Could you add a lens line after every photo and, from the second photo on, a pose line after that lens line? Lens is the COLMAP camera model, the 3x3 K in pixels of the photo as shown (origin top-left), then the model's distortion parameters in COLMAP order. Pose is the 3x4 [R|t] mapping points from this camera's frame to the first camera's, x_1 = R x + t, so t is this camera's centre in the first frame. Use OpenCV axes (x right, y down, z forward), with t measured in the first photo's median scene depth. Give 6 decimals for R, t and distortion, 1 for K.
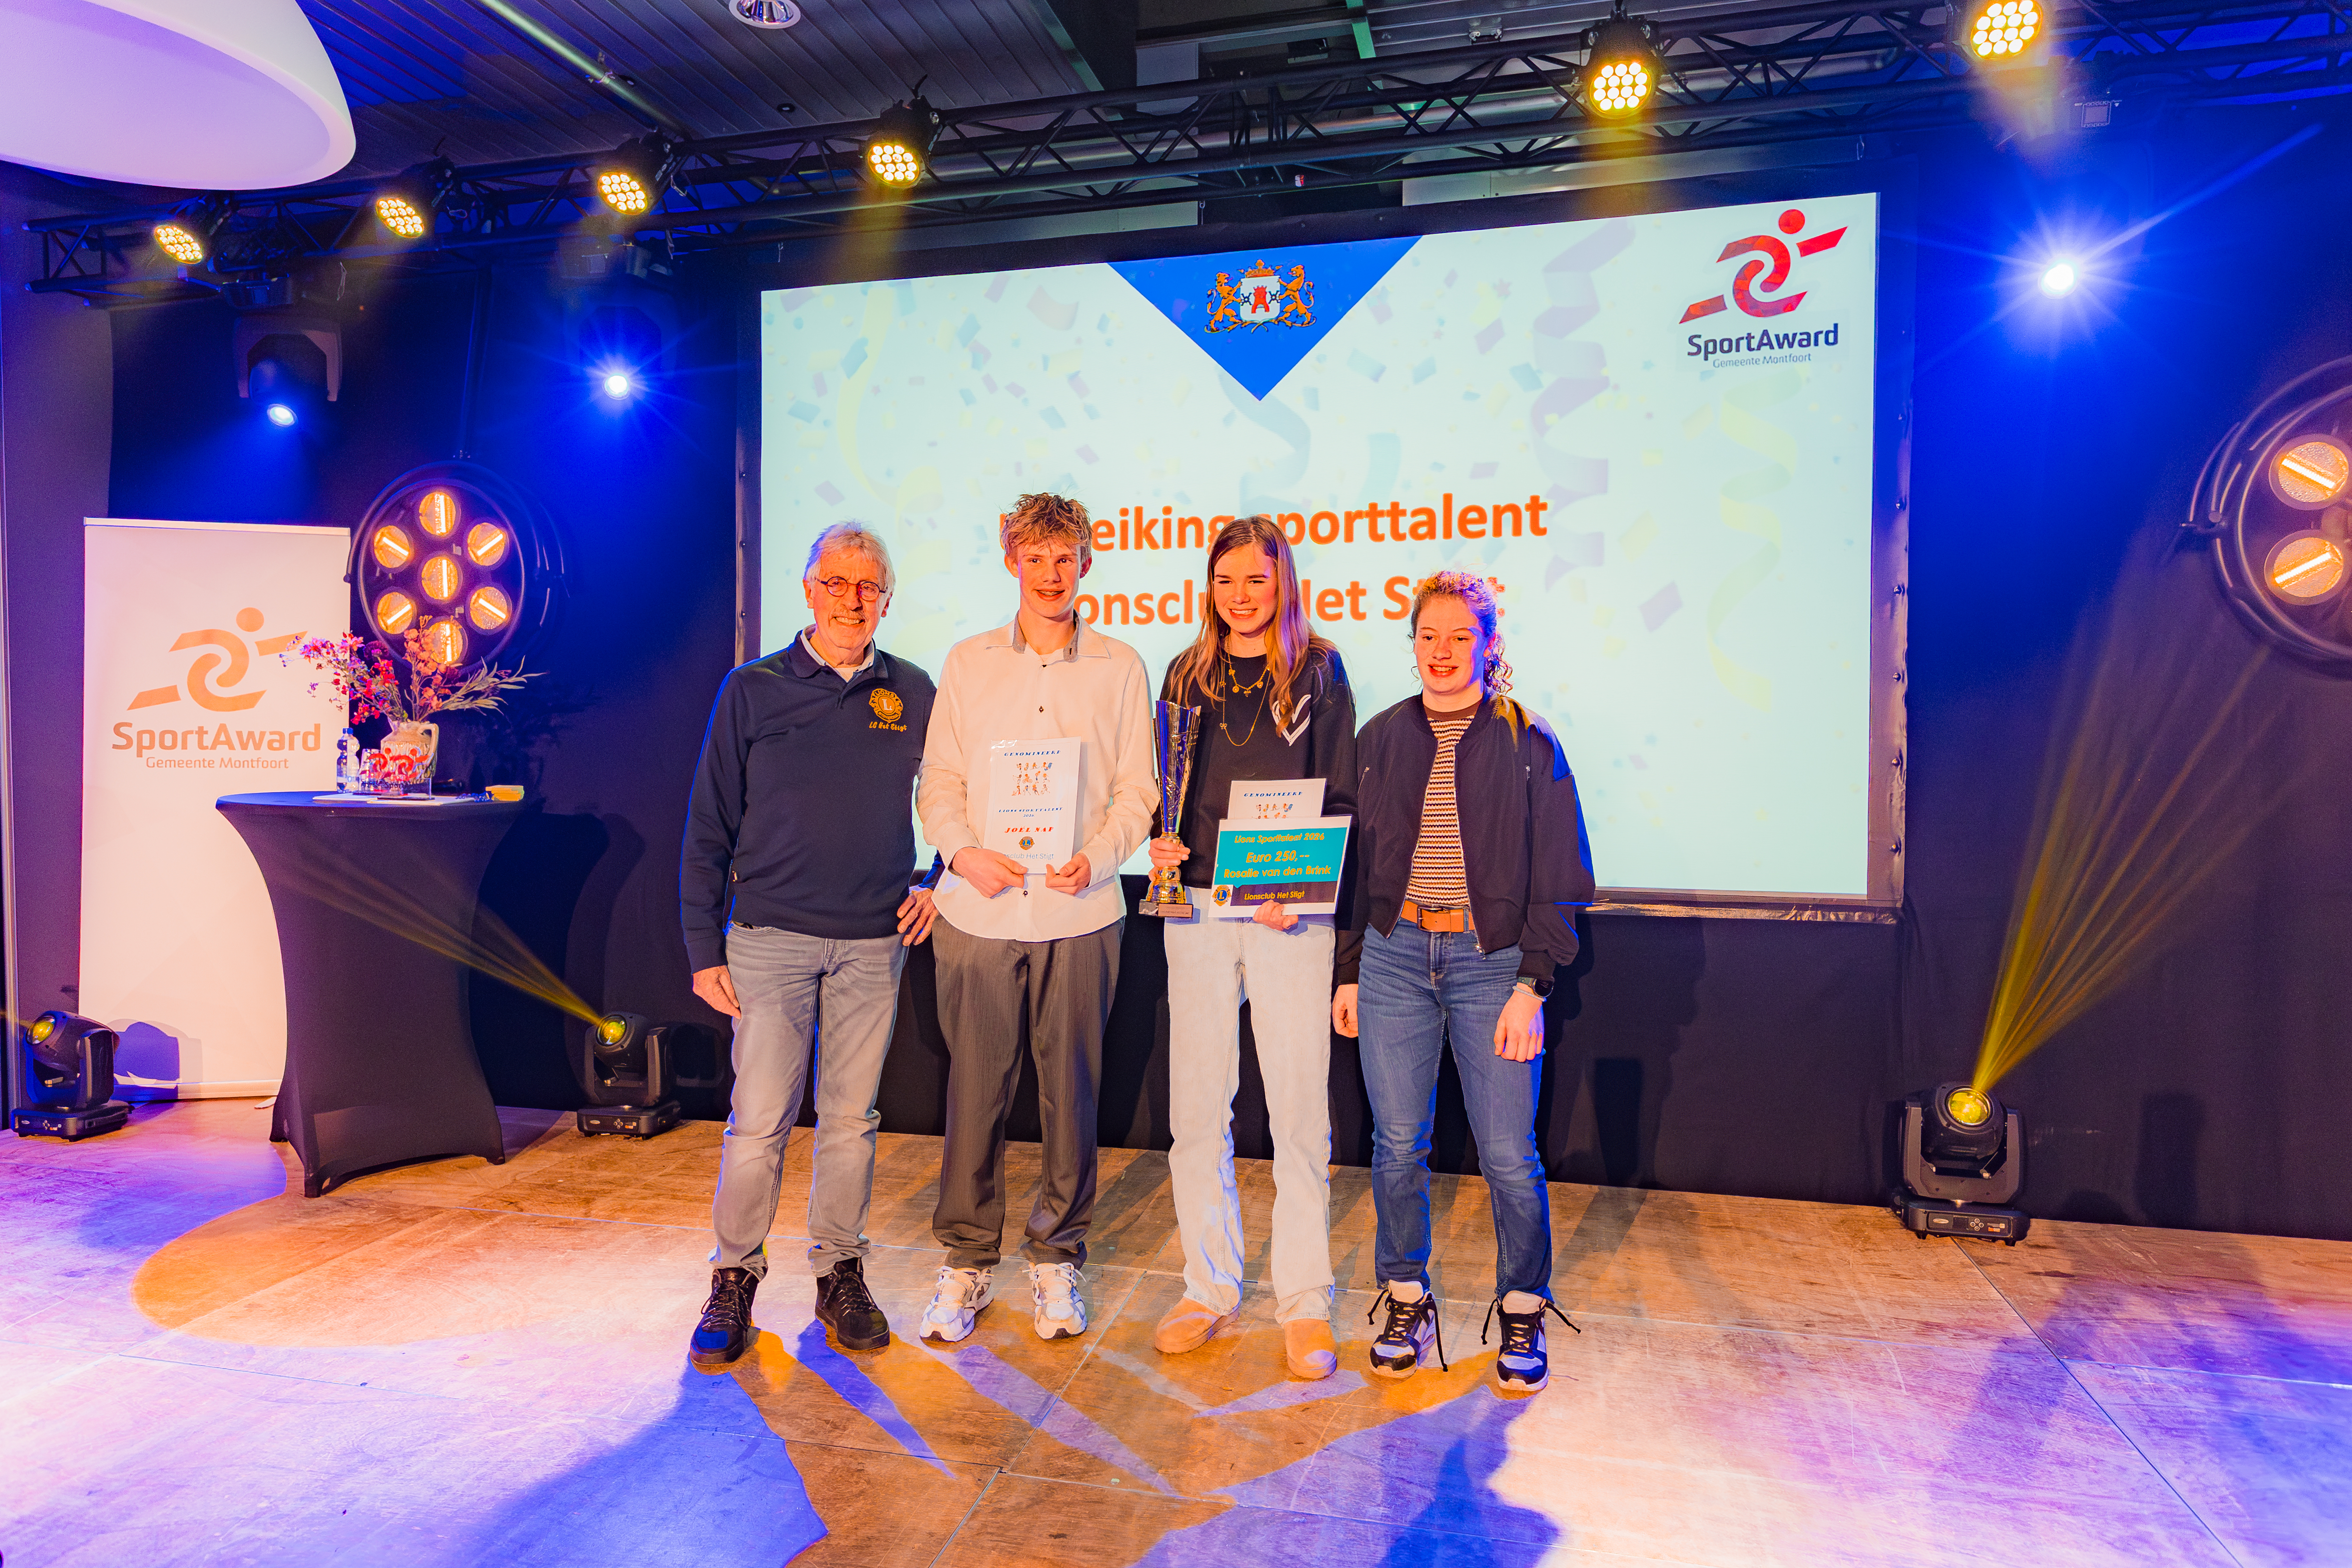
lens RADIAL K [[1441.9, 0, 1163.5], [0, 1441.9, 782.4], [0, 0, 1]] dist [0.002769, -0.005388]
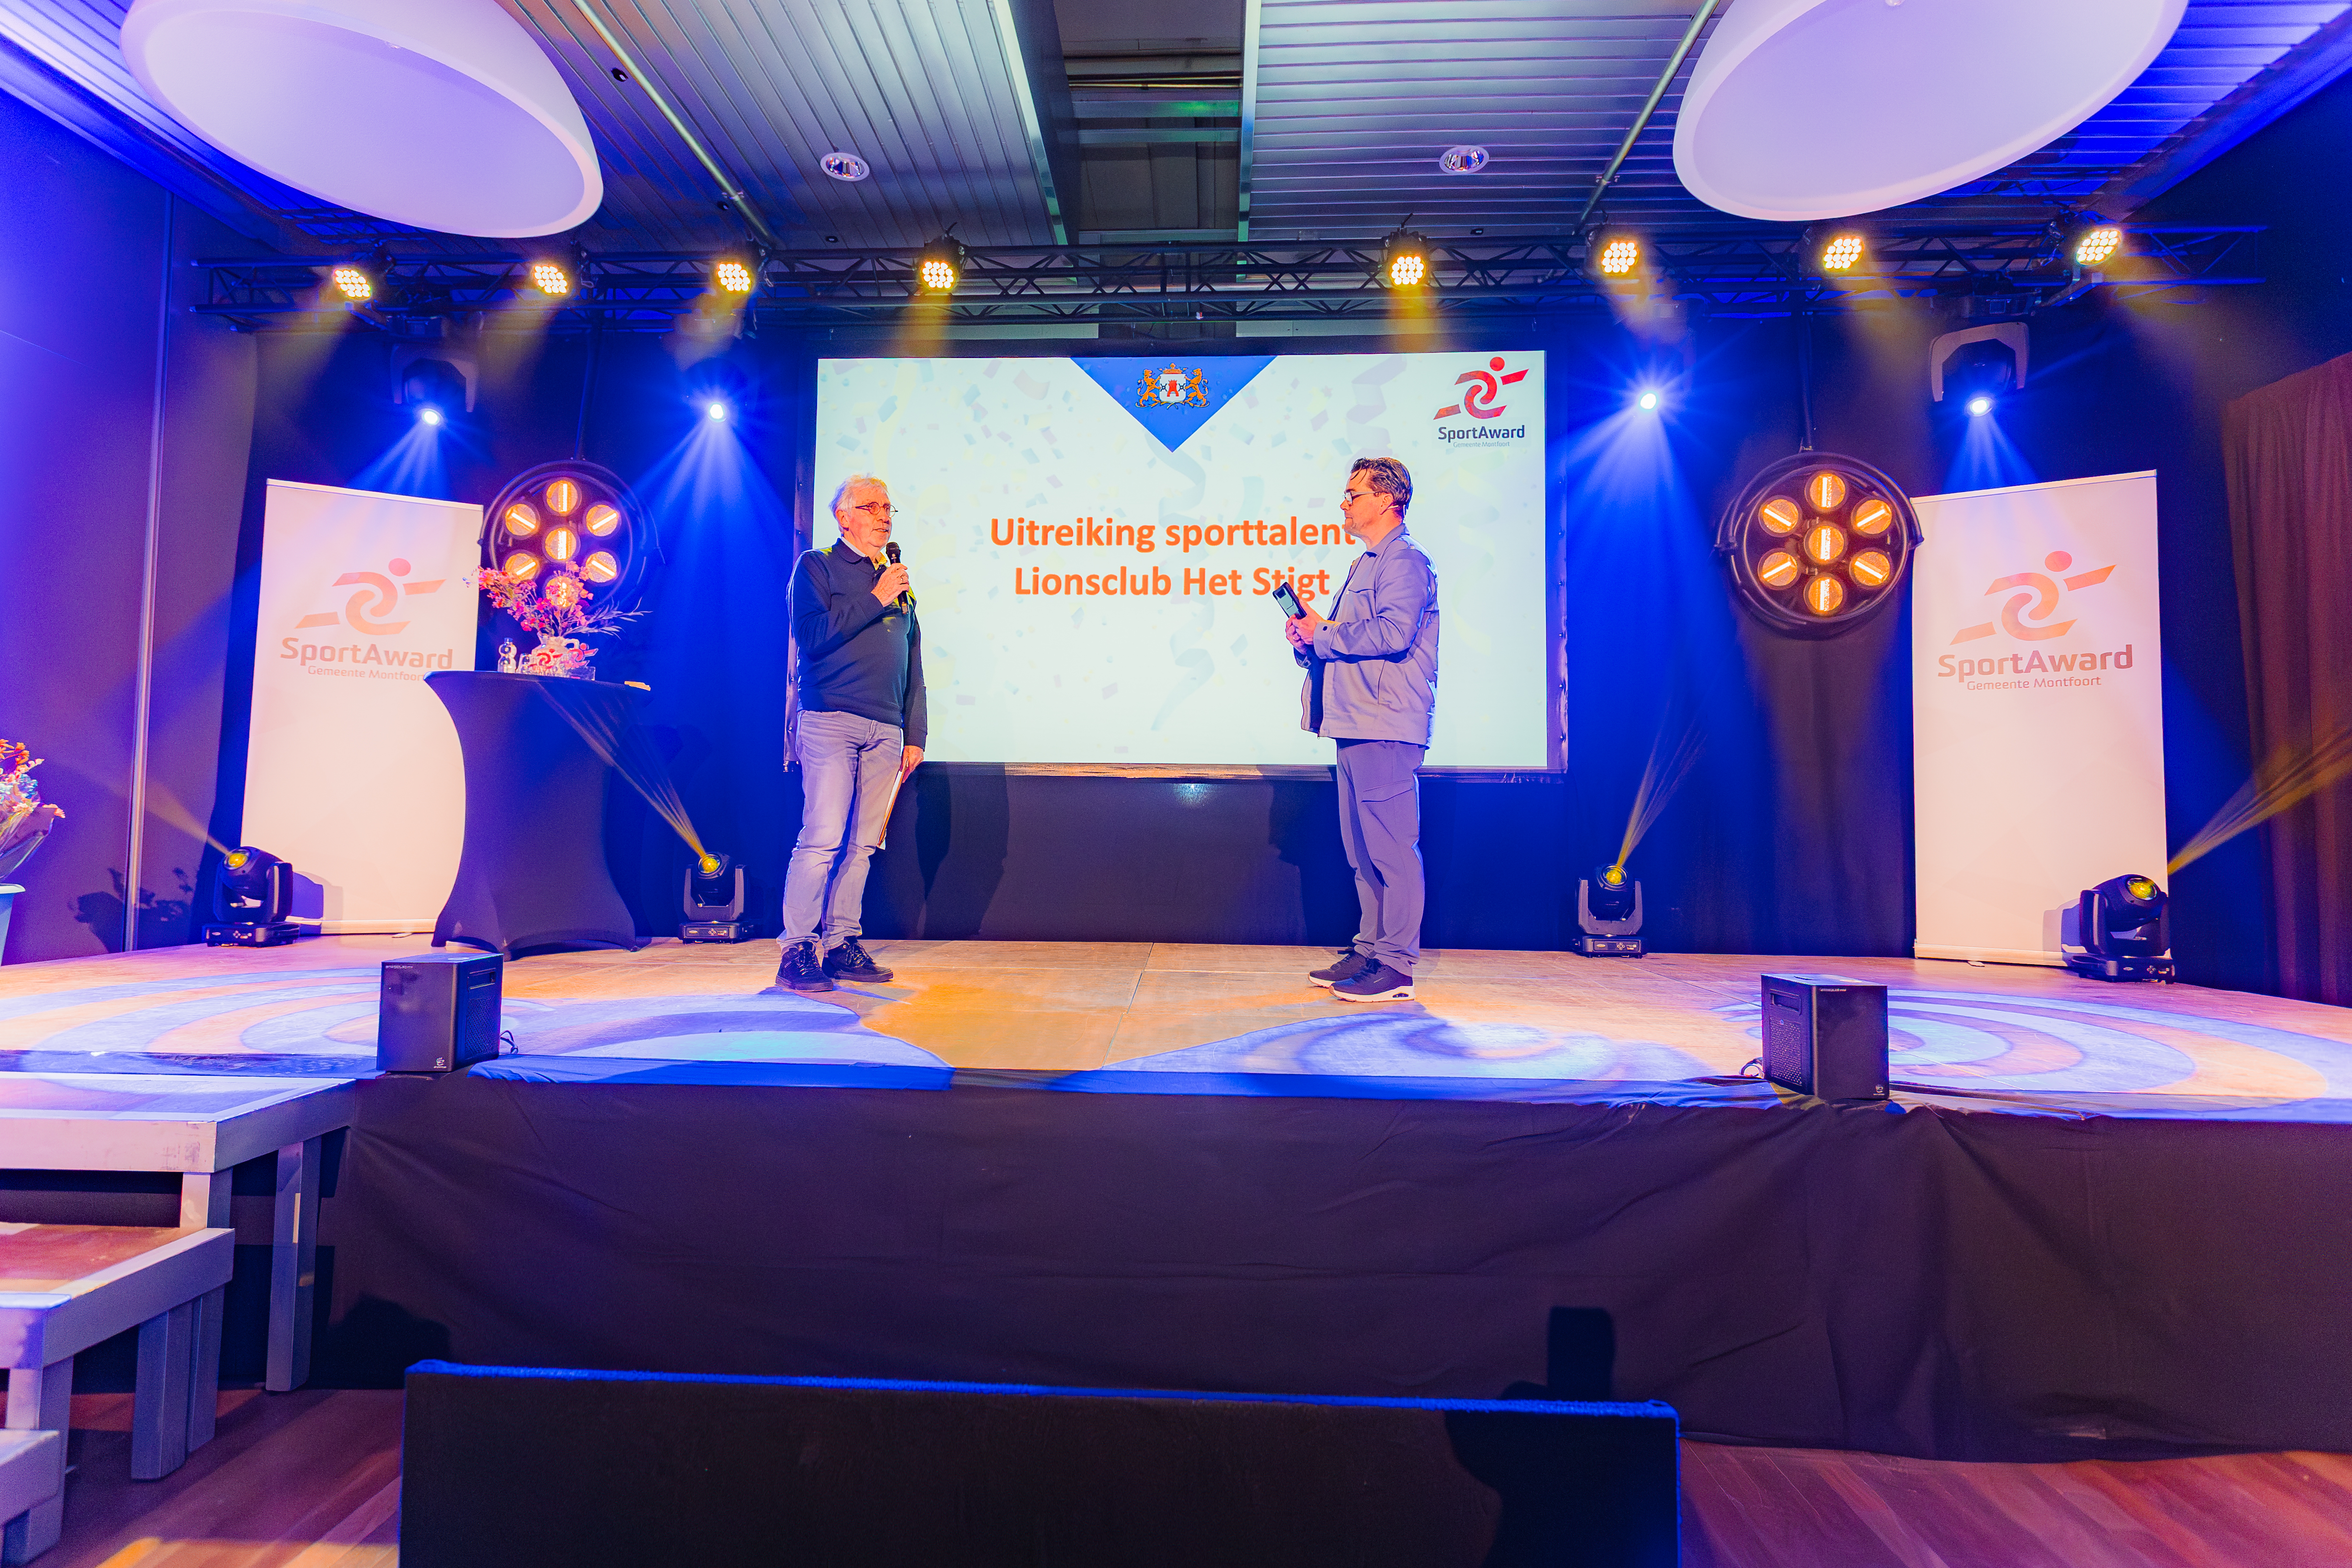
lens RADIAL K [[1143.2, 0, 1160.9], [0, 1143.2, 771.8], [0, 0, 1]] dist [0.001865, -0.000441]
pose [[0.978466, 0.019986, 0.205439, -0.190317], [-0.004388, 0.997090, -0.076101, 0.168733], [-0.206363, 0.073560, 0.975707, -0.161113]]
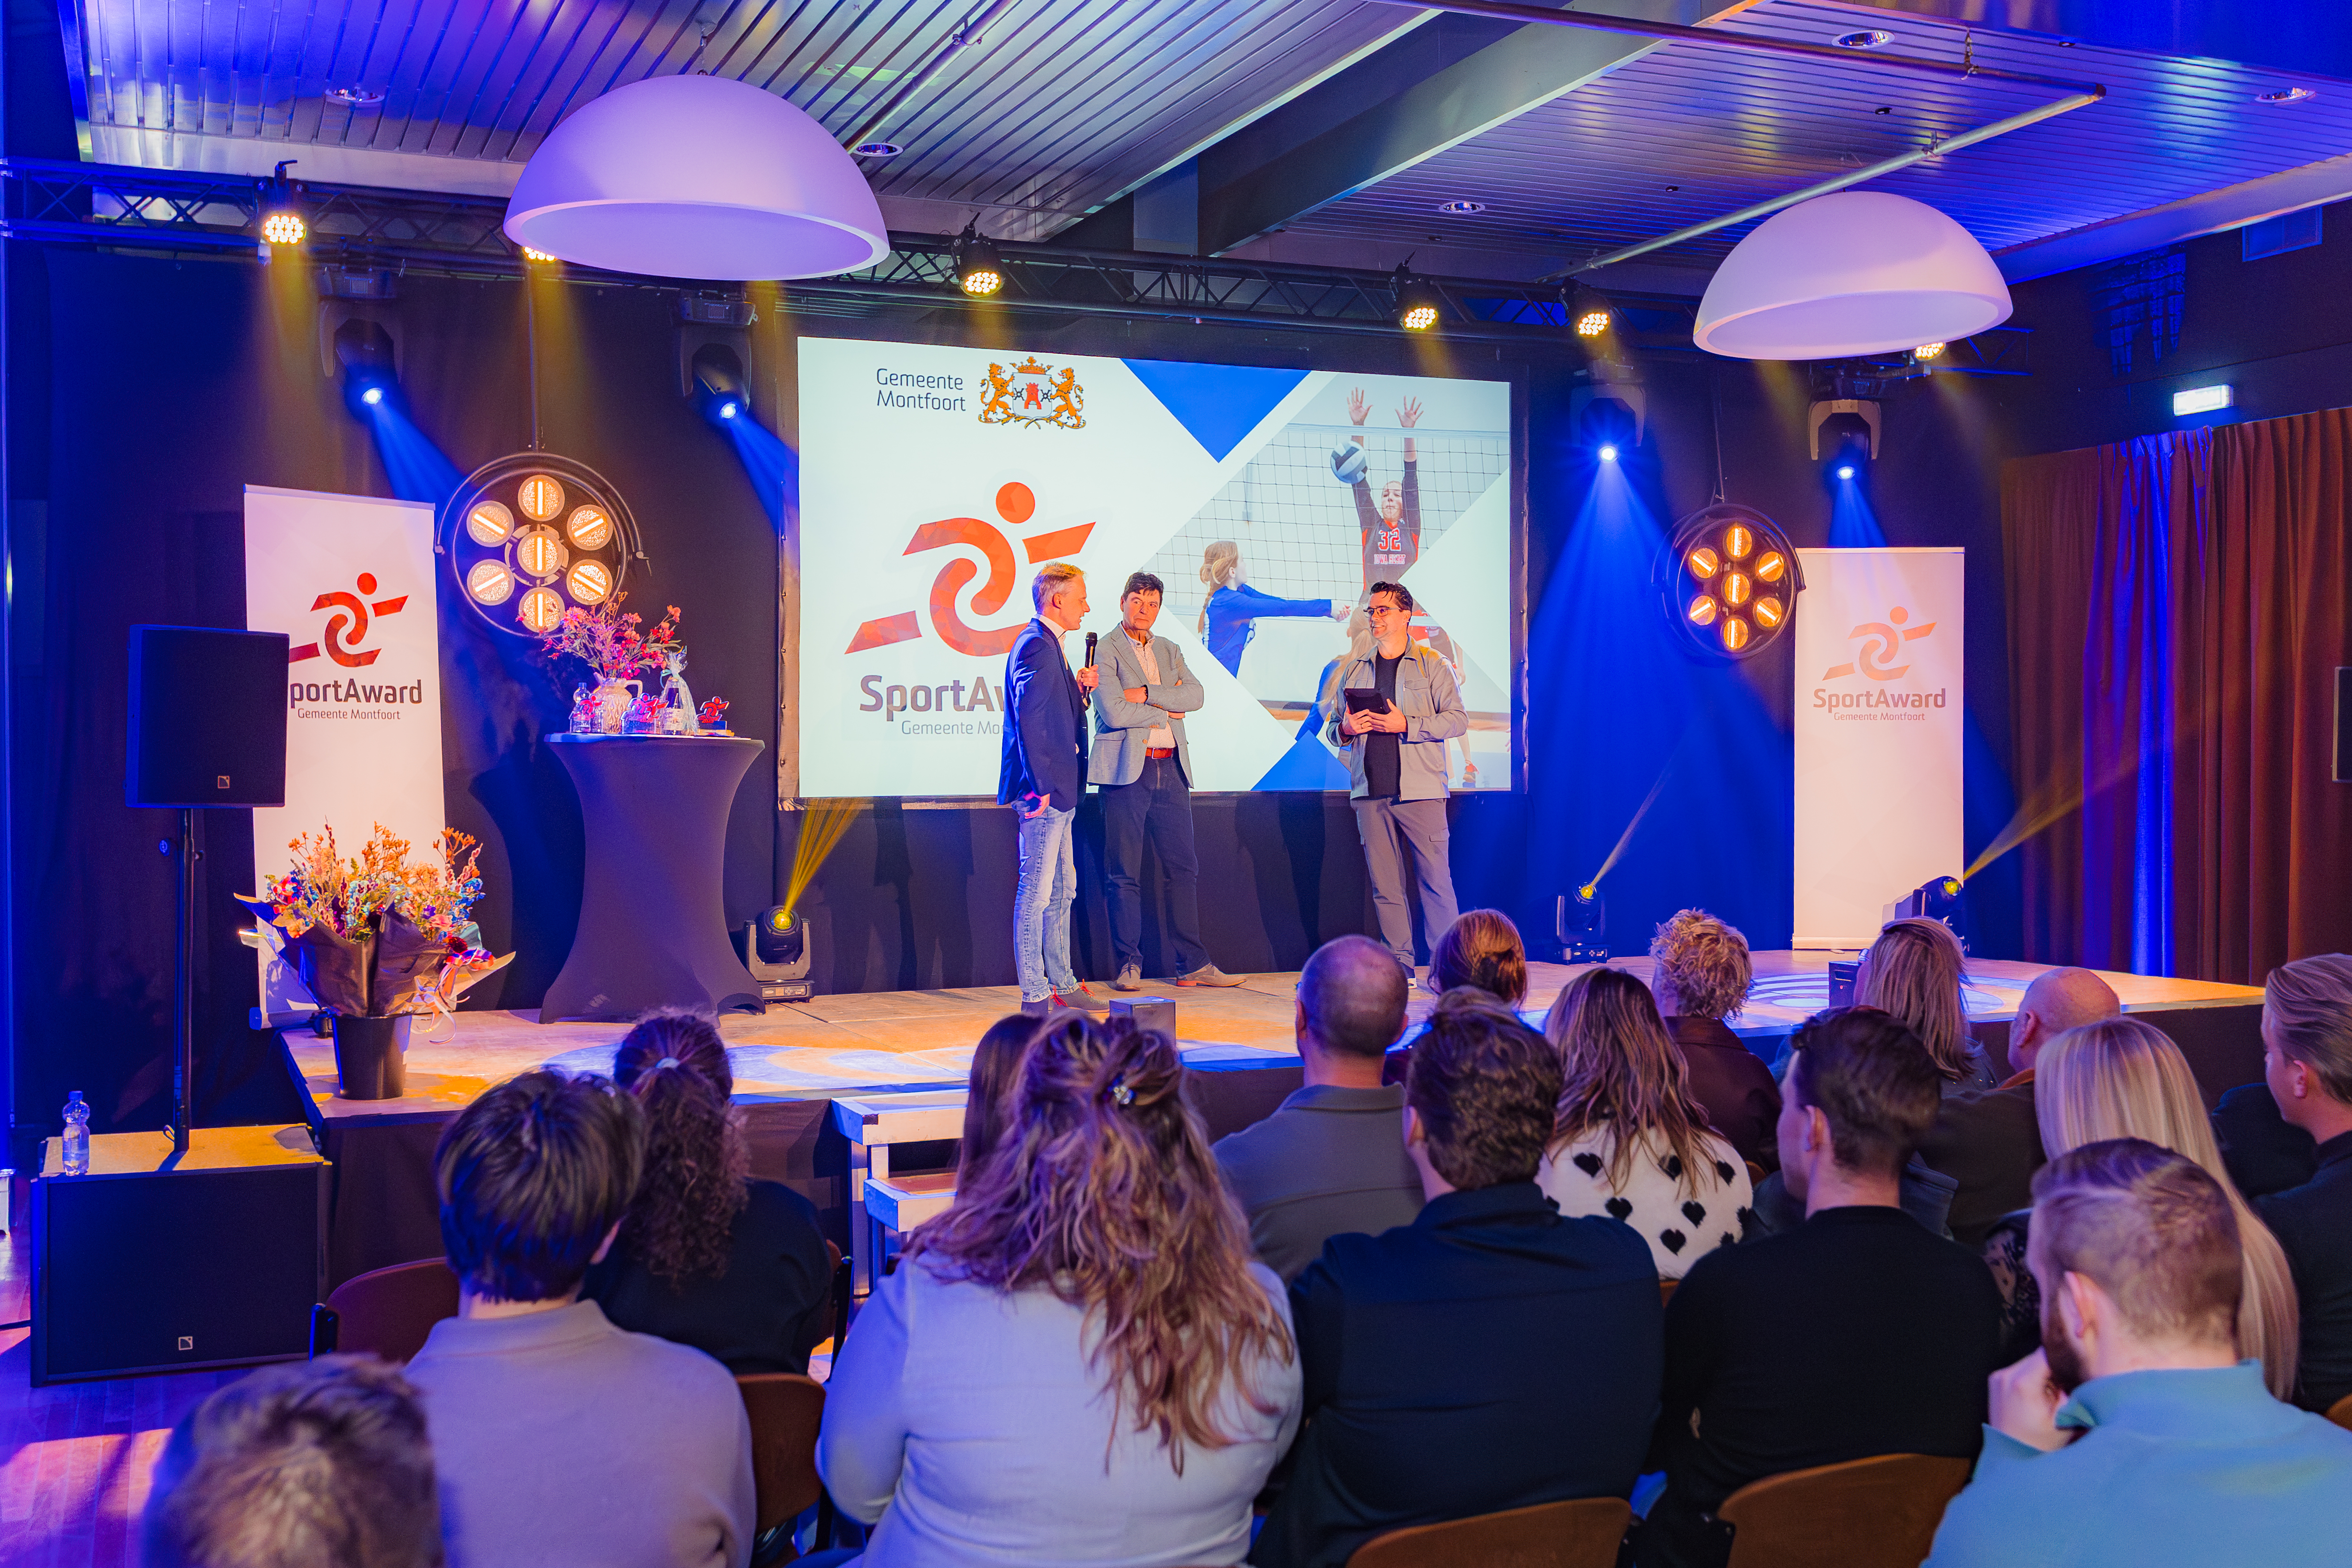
lens RADIAL K [[2415.0, 0, 1197.1], [0, 2415.0, 764.2], [0, 0, 1]] dist [-0.005529, 0.000000]
pose [[0.783838, -0.012190, 0.620846, -1.454706], [0.021707, 0.999734, -0.007777, 0.059418], [-0.620586, 0.019573, 0.783894, -0.936883]]
